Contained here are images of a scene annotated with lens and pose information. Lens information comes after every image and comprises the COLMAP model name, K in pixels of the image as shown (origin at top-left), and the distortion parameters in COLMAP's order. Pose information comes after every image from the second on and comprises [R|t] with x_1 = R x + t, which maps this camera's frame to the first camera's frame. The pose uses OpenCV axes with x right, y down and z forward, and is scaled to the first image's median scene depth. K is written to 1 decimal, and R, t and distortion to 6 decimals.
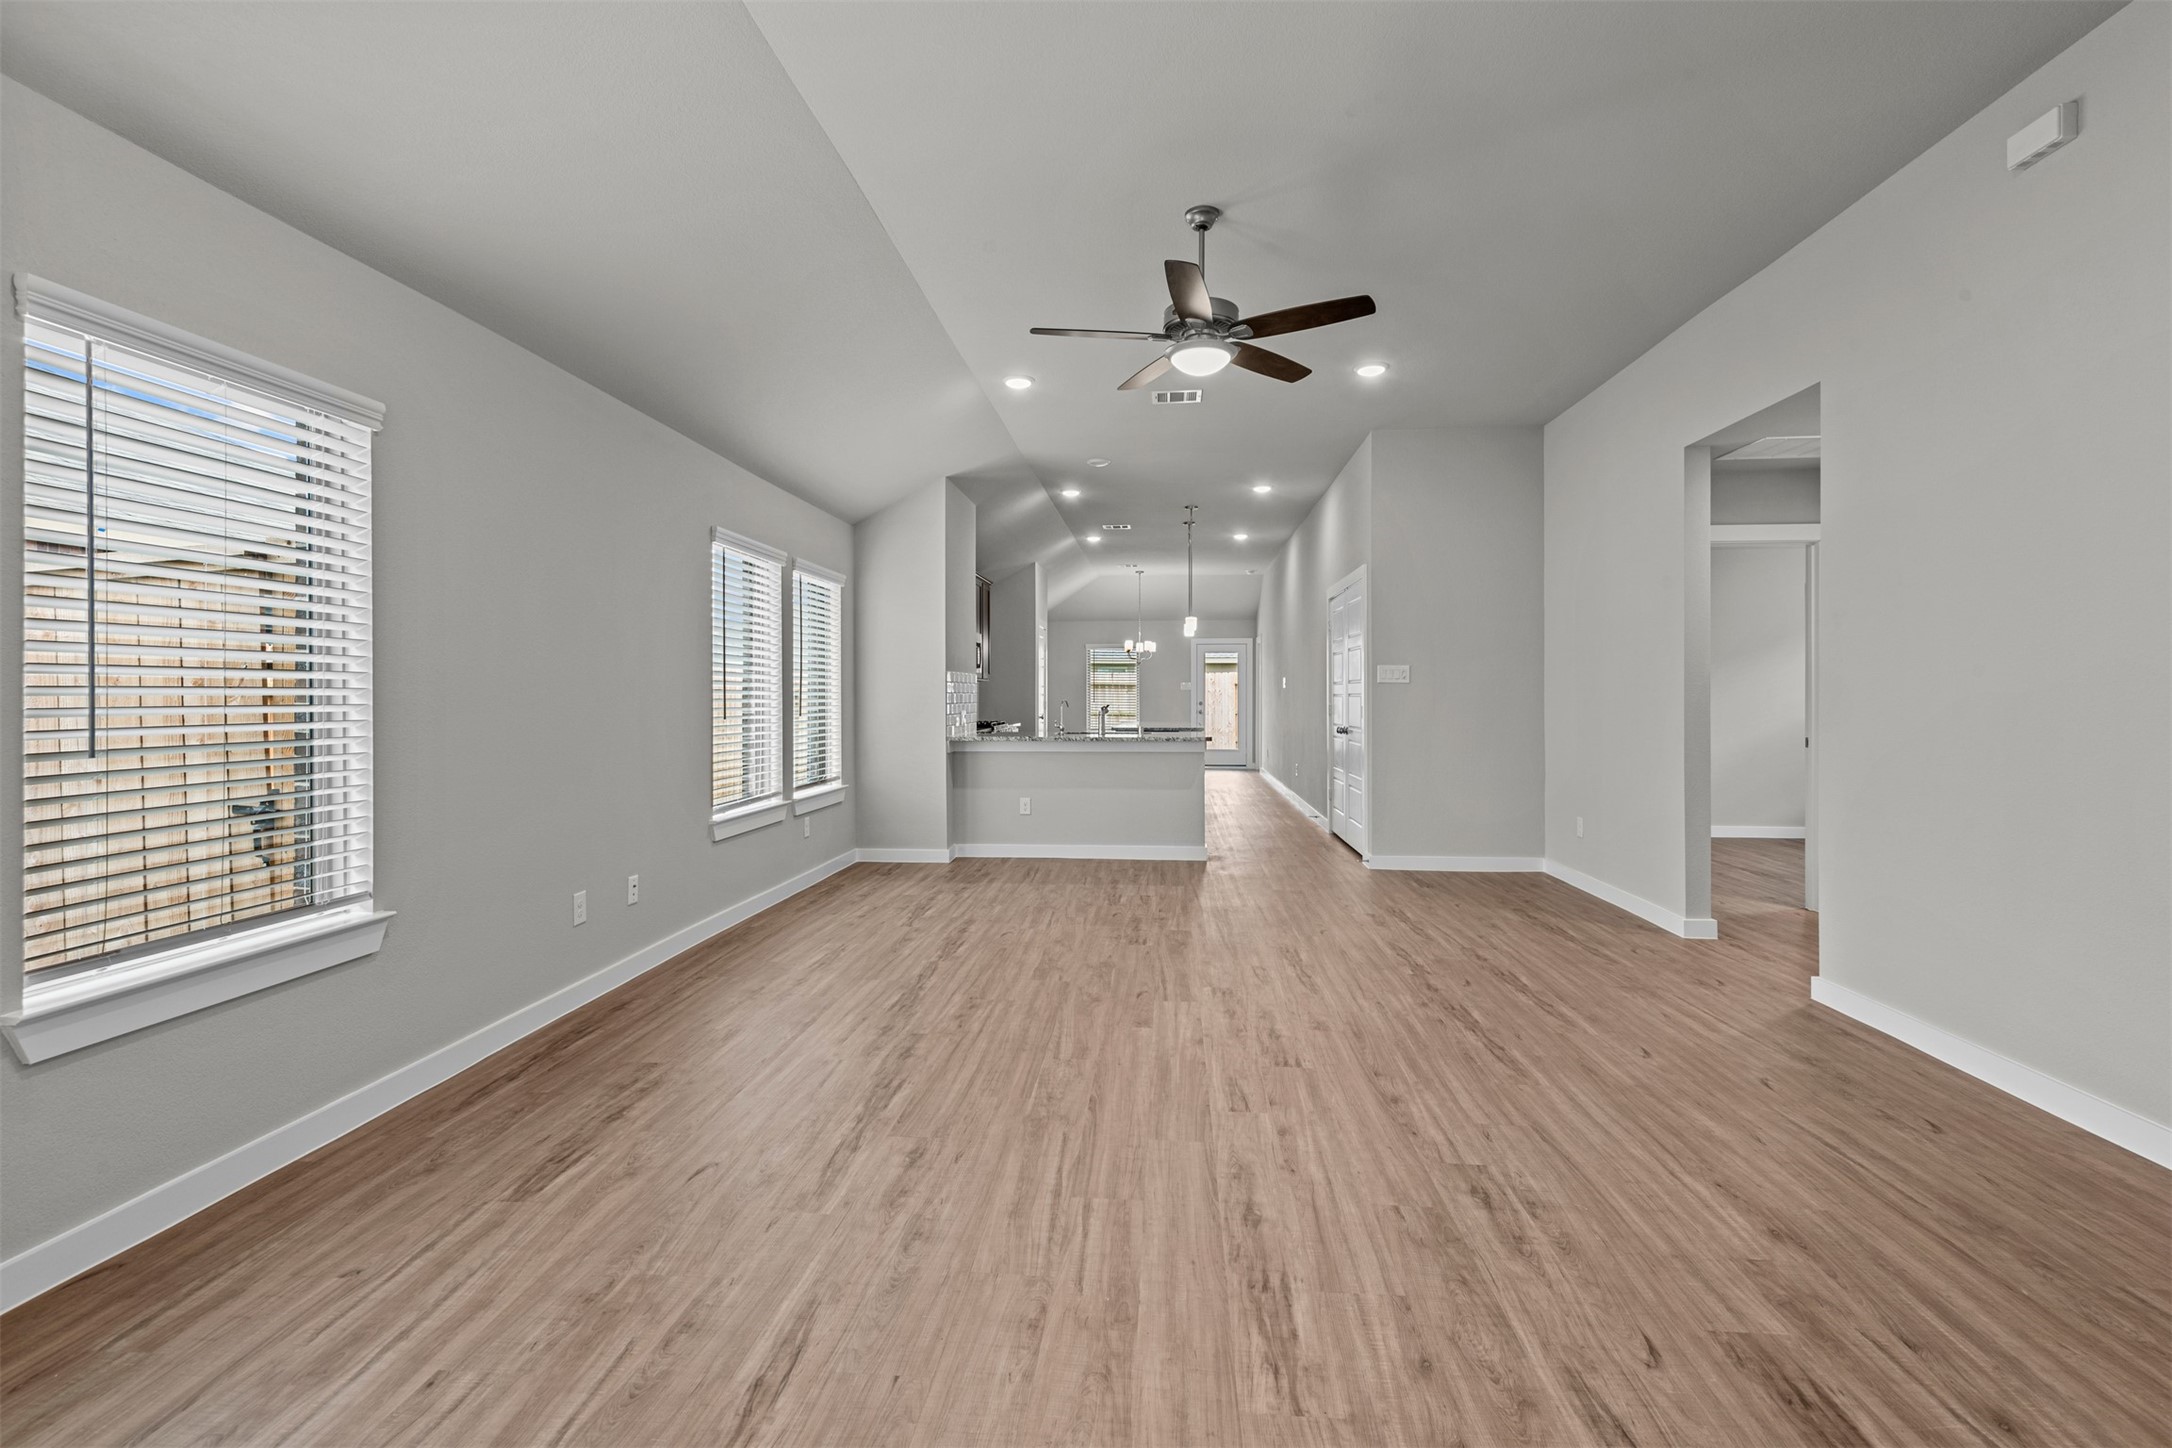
lens RADIAL K [[981.7, 0, 1080.0], [0, 981.7, 695.2], [0, 0, 1]] dist [0.033223, -0.016802]
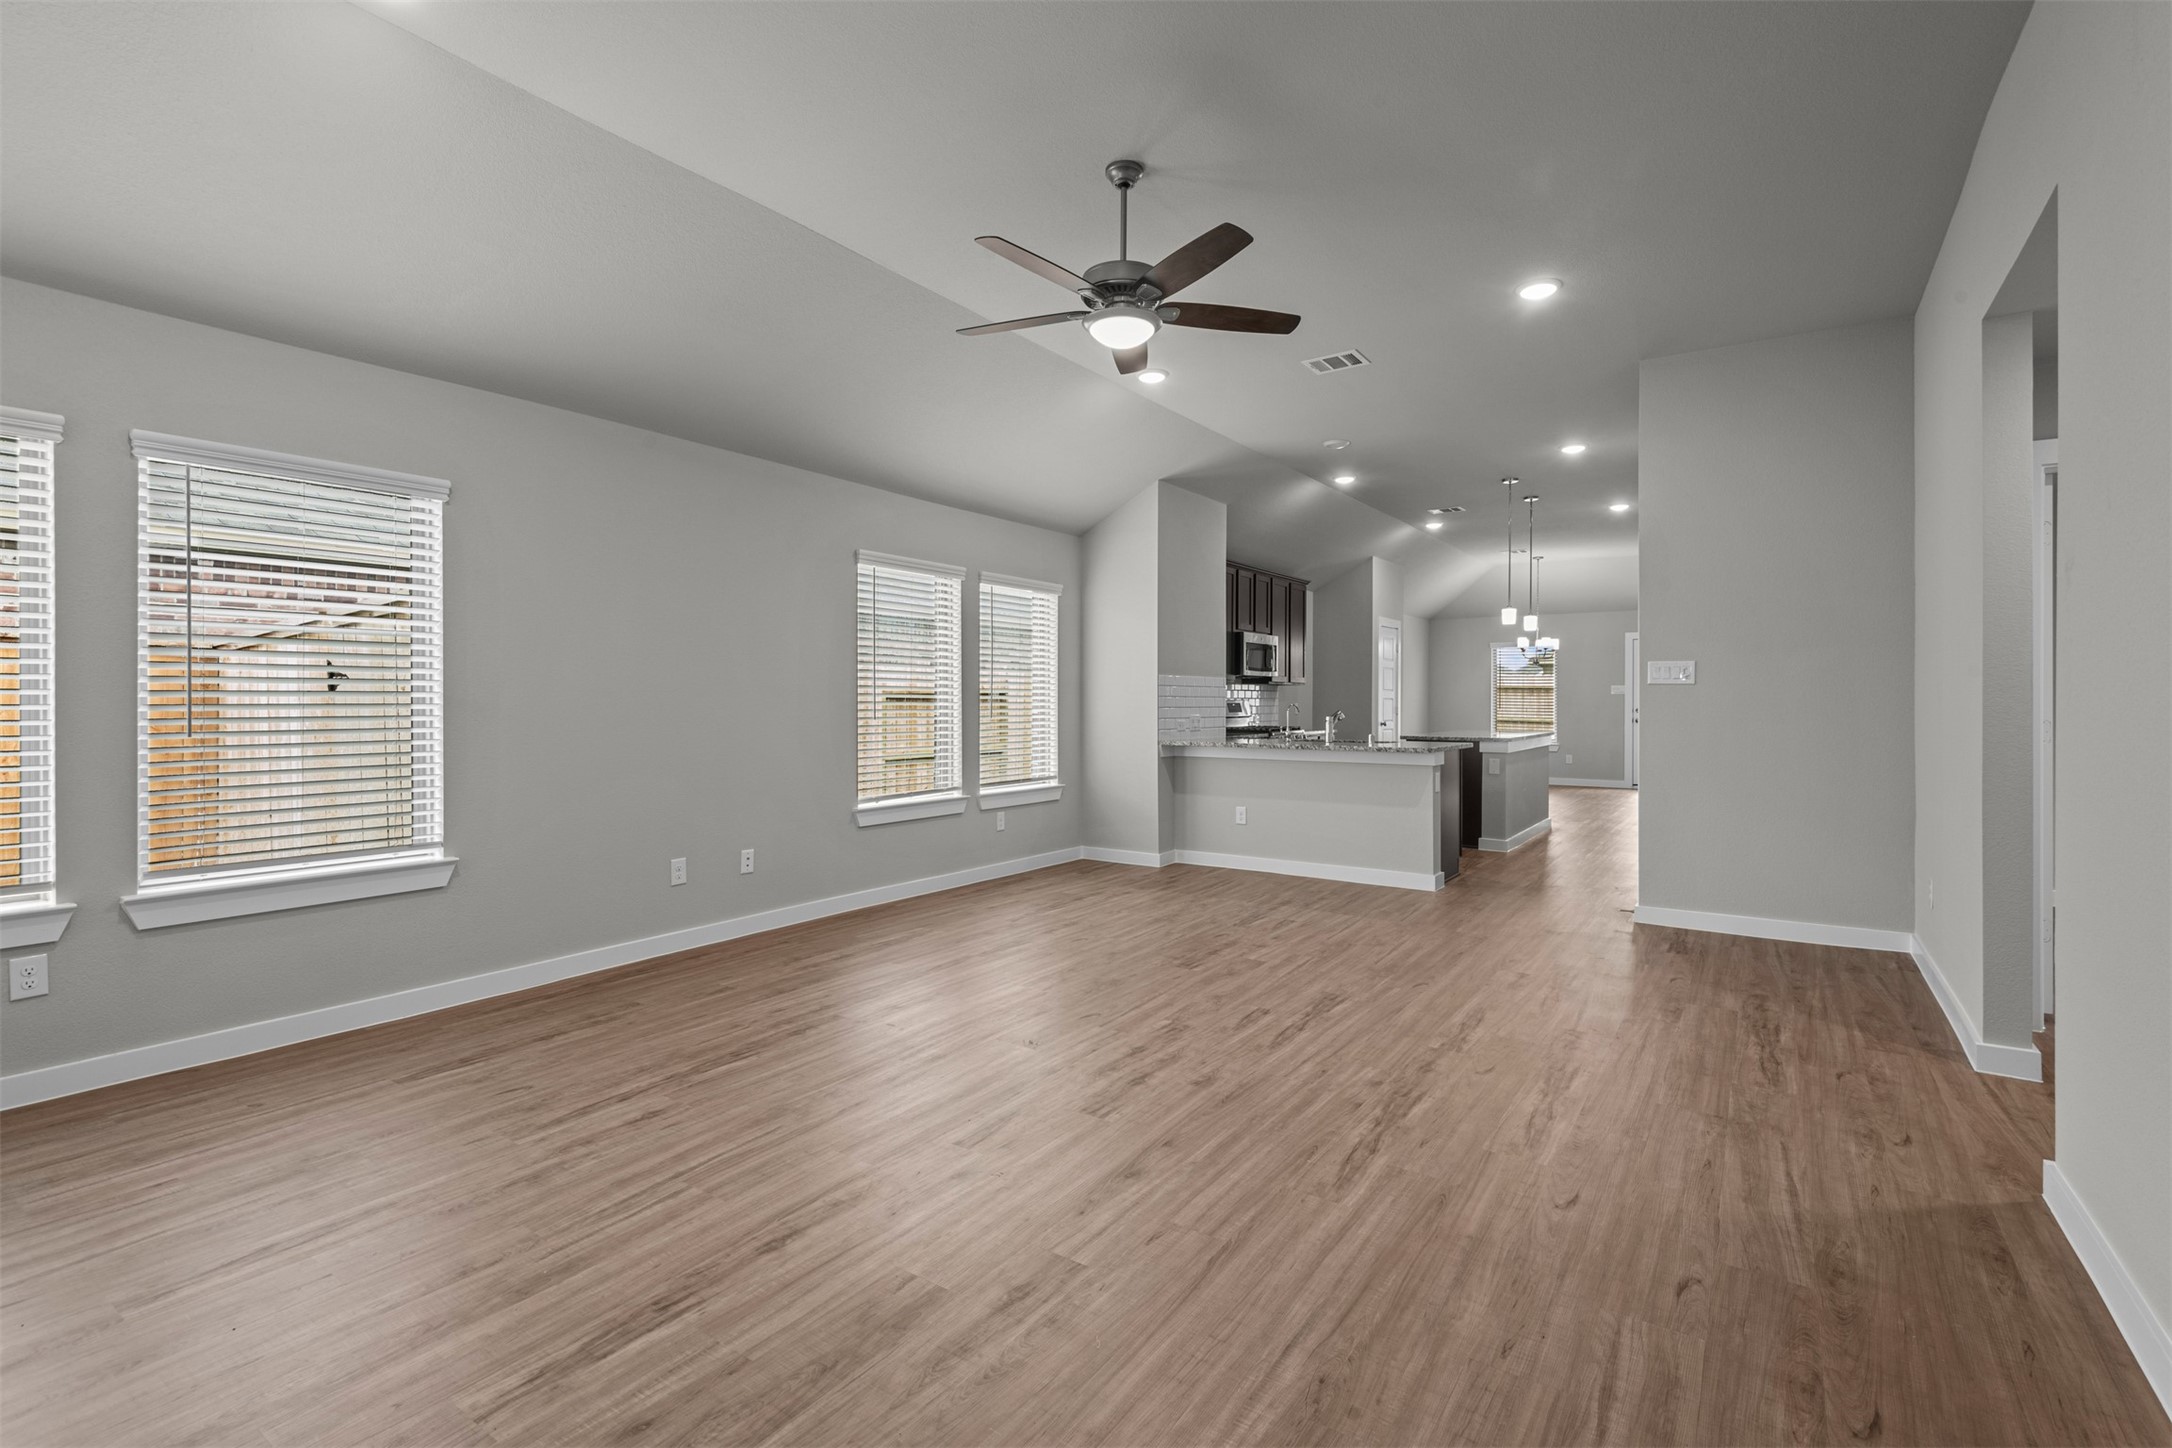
lens RADIAL K [[977.7, 0, 1092.3], [0, 977.7, 702.6], [0, 0, 1]] dist [0.035974, -0.019098]
pose [[0.872987, 0.003108, -0.487733, 0.671363], [-0.001790, 0.999993, 0.003167, 0.001461], [0.487740, -0.001892, 0.872987, 0.236326]]
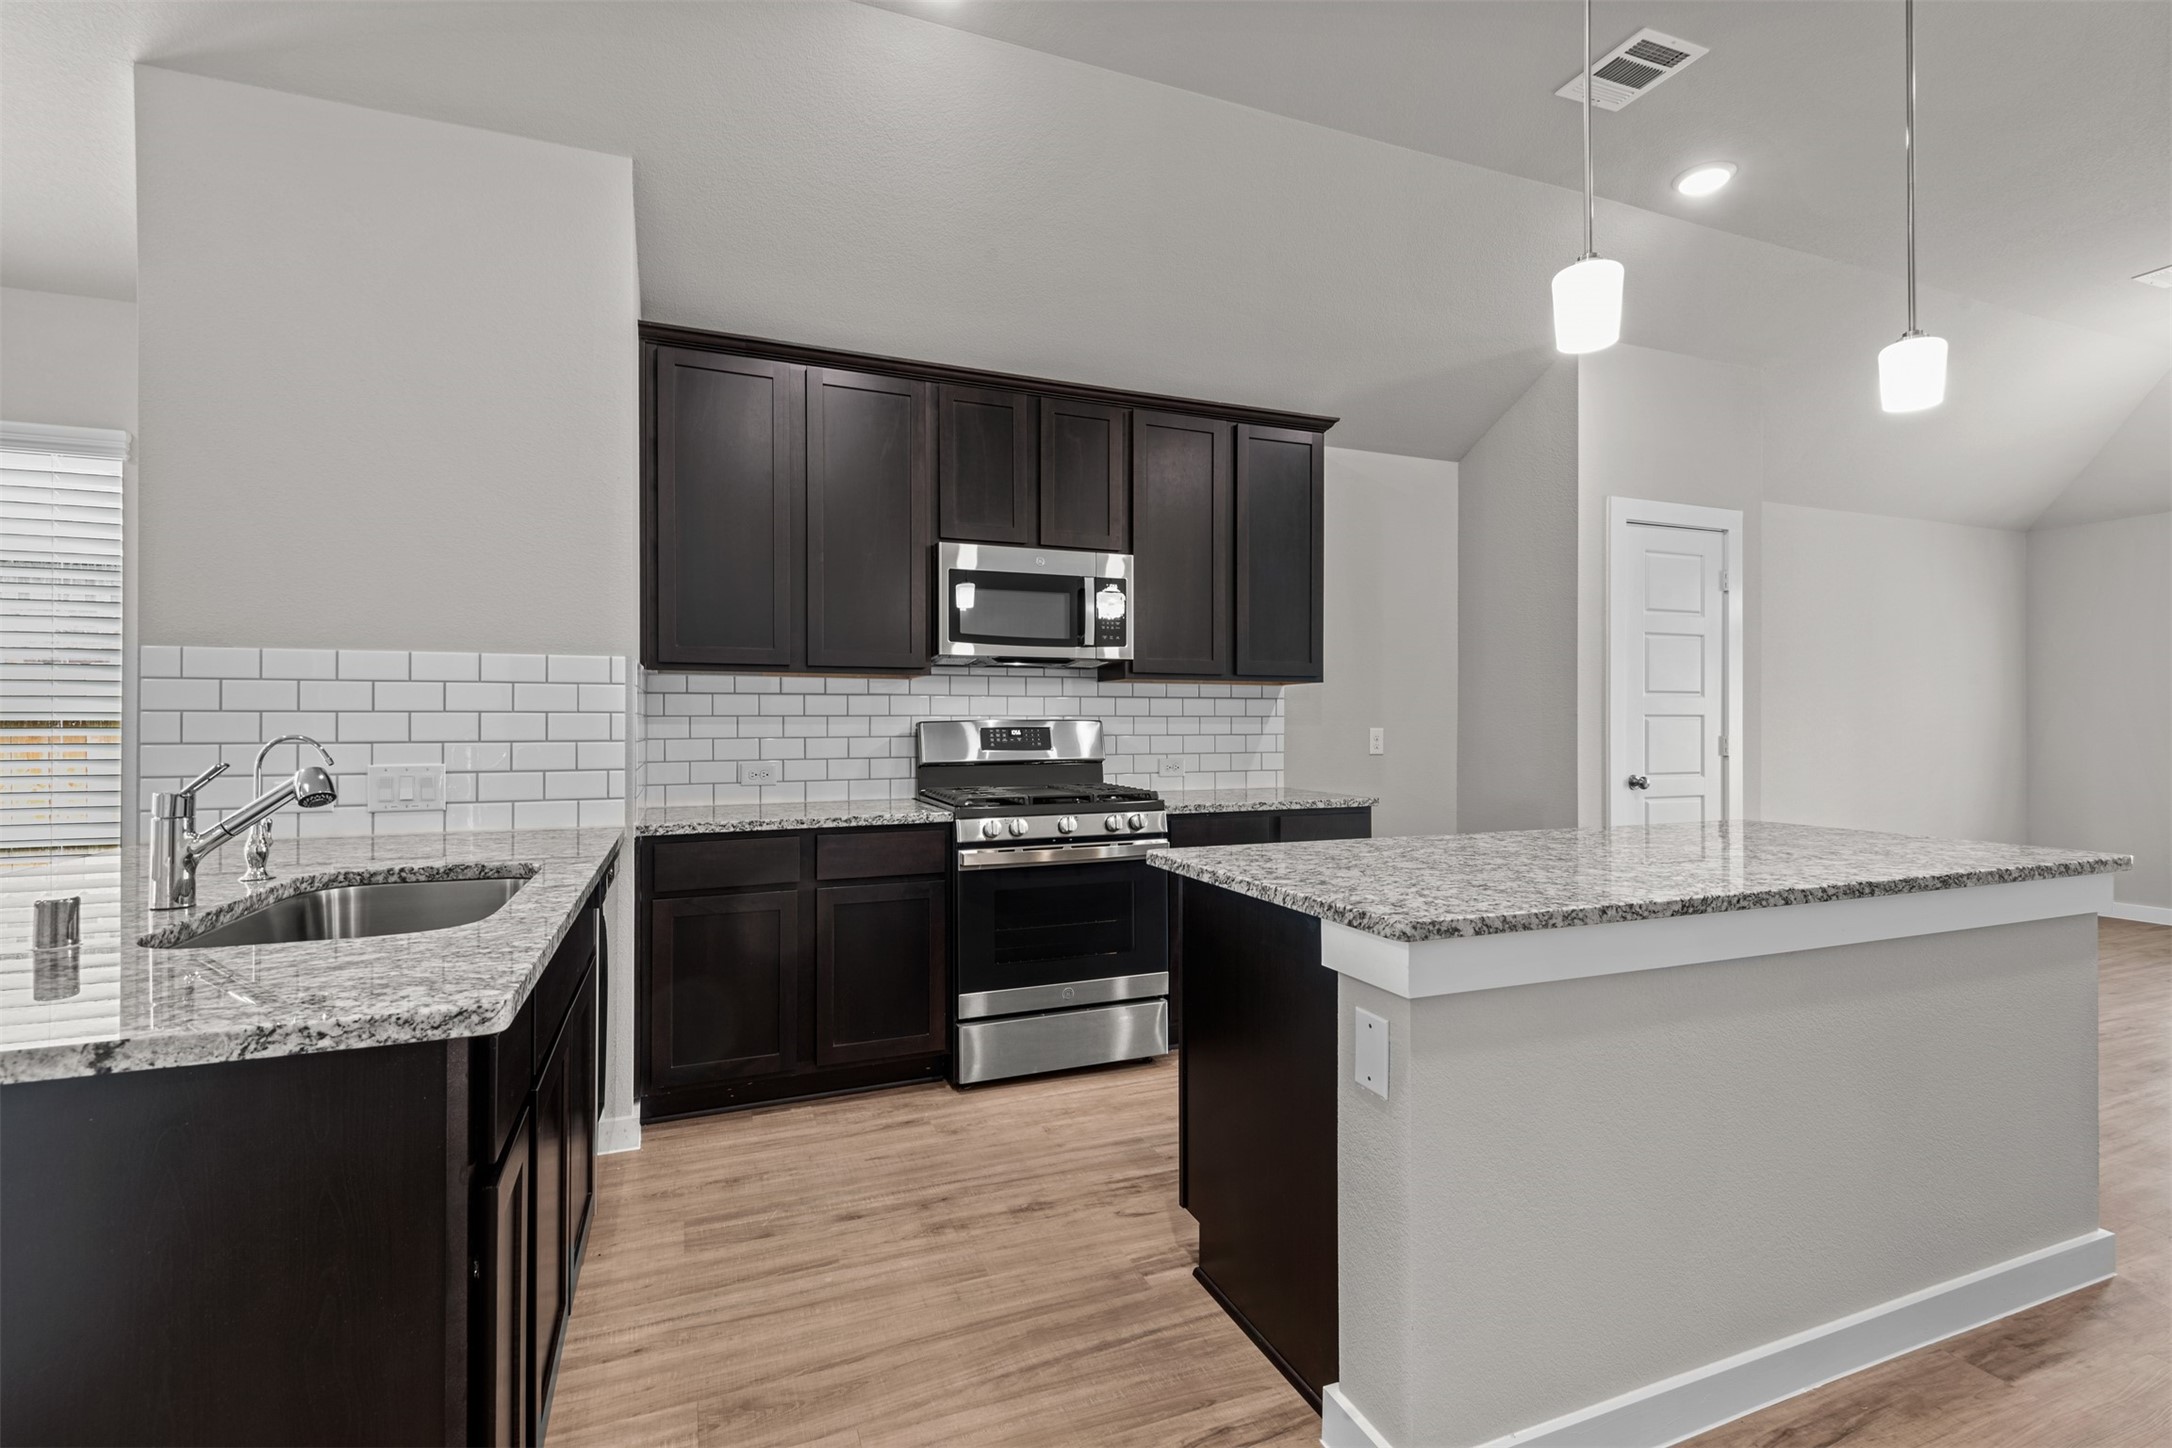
lens RADIAL K [[988.5, 0, 1086.0], [0, 988.5, 724.0], [0, 0, 1]] dist [0.043411, -0.021409]
pose [[0.464376, 0.000016, -0.885638, 0.723008], [0.001505, 0.999999, 0.000807, 0.004250], [0.885637, -0.001707, 0.464376, 2.606426]]
